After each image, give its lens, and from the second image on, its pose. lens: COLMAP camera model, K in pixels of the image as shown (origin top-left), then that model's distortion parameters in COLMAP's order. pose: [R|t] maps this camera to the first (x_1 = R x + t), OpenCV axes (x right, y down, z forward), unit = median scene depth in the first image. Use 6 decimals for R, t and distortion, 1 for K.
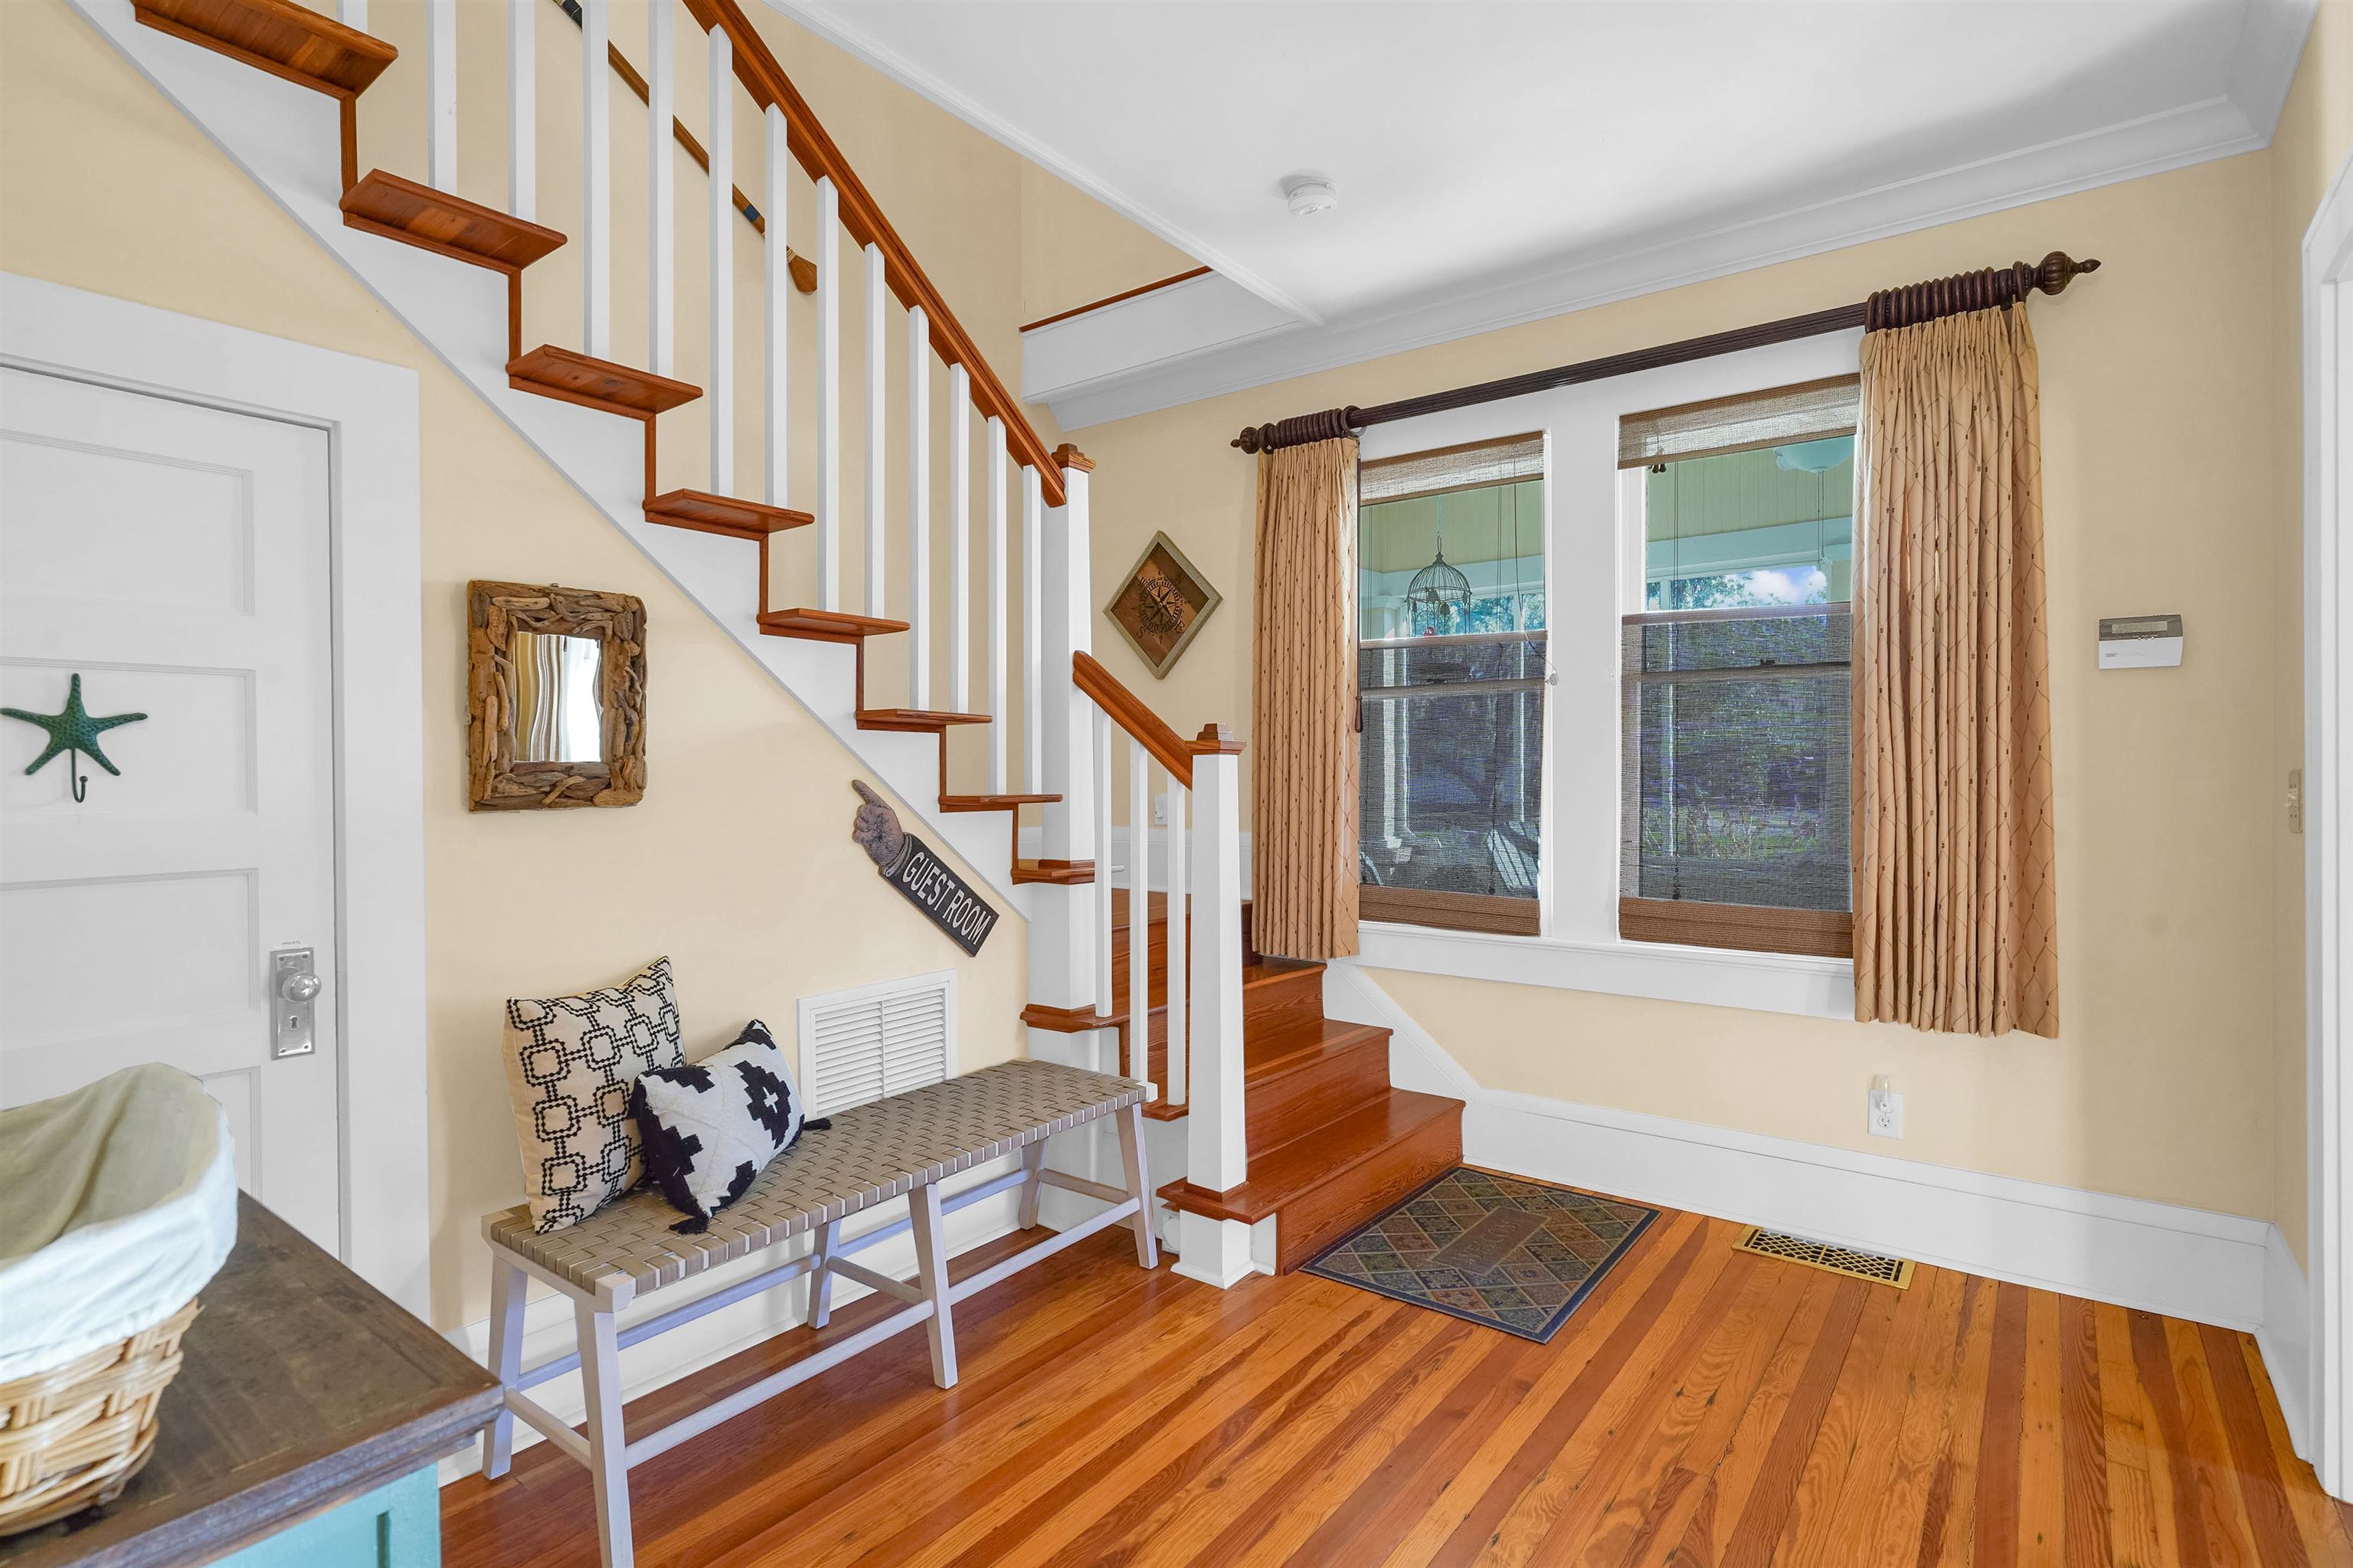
lens RADIAL K [[1161.0, 0, 1176.5], [0, 1161.0, 784.0], [0, 0, 1]] dist [-0.000306, 0.000018]
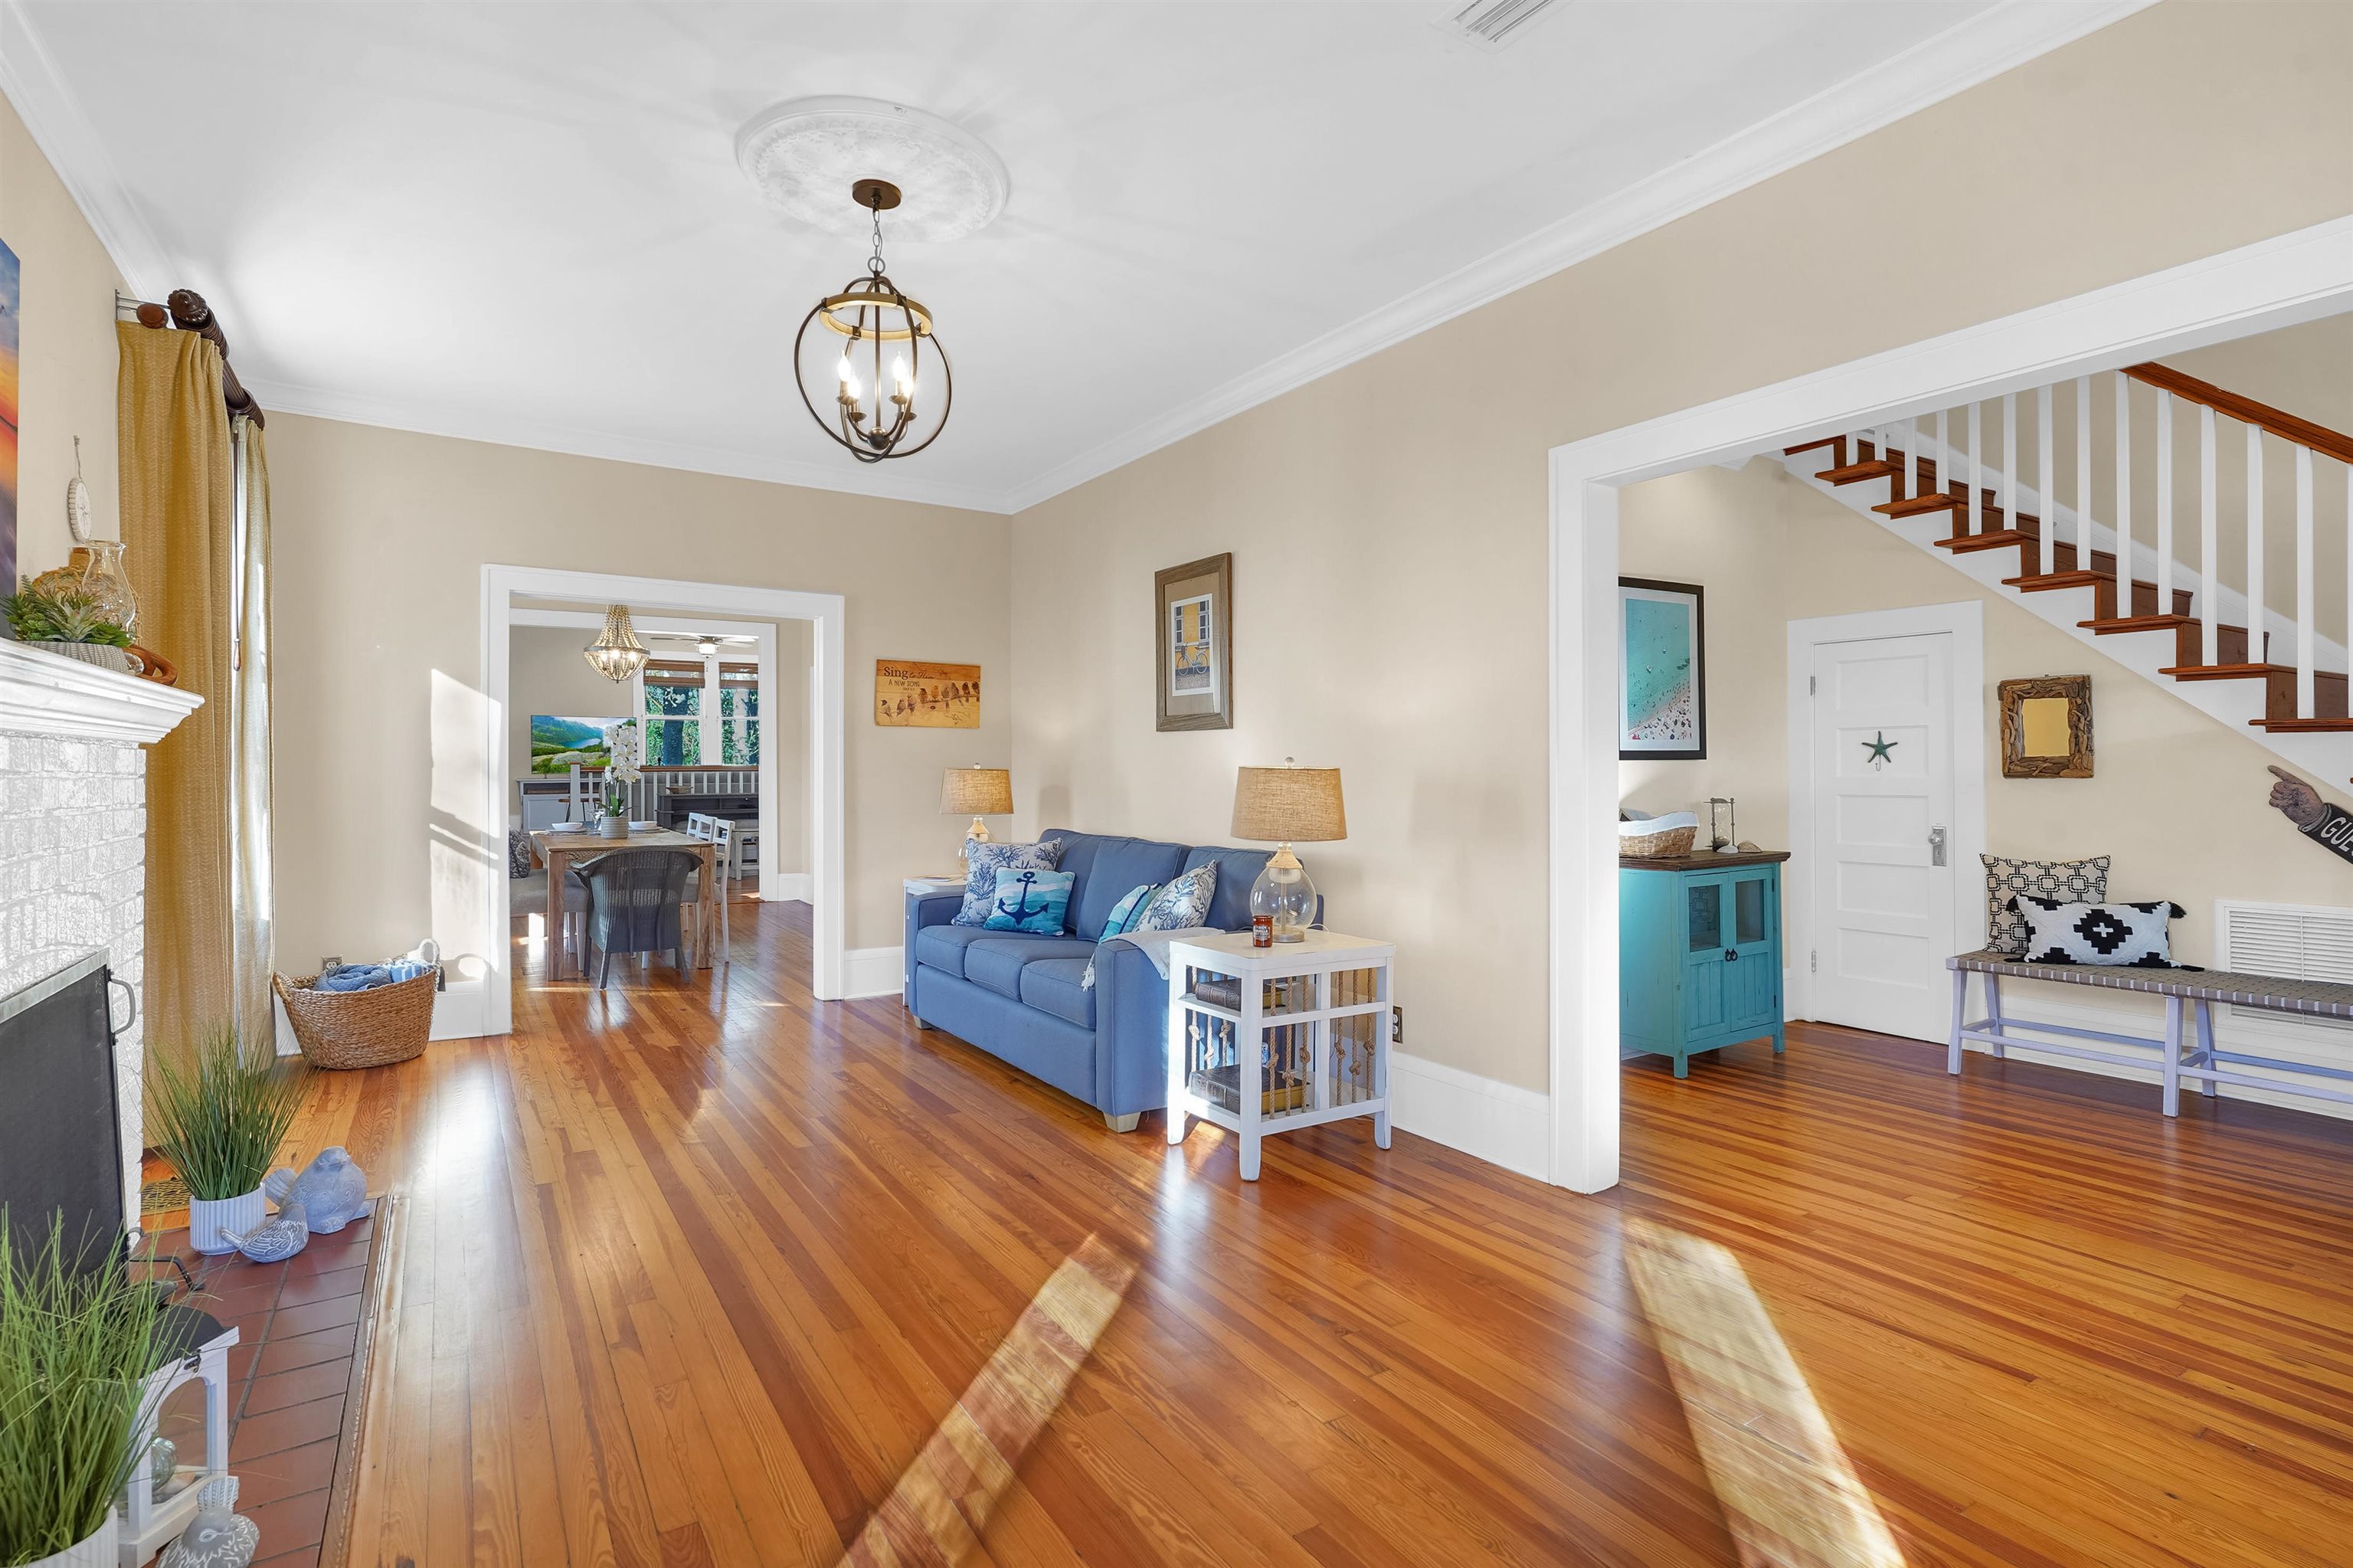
lens RADIAL K [[1127.0, 0, 1179.2], [0, 1127.0, 776.7], [0, 0, 1]] dist [-0.001799, -0.000120]
pose [[-0.341468, 0.007442, -0.939864, 2.096447], [-0.009479, 0.999891, 0.011361, 0.011010], [0.939846, 0.012788, -0.341360, 0.207152]]
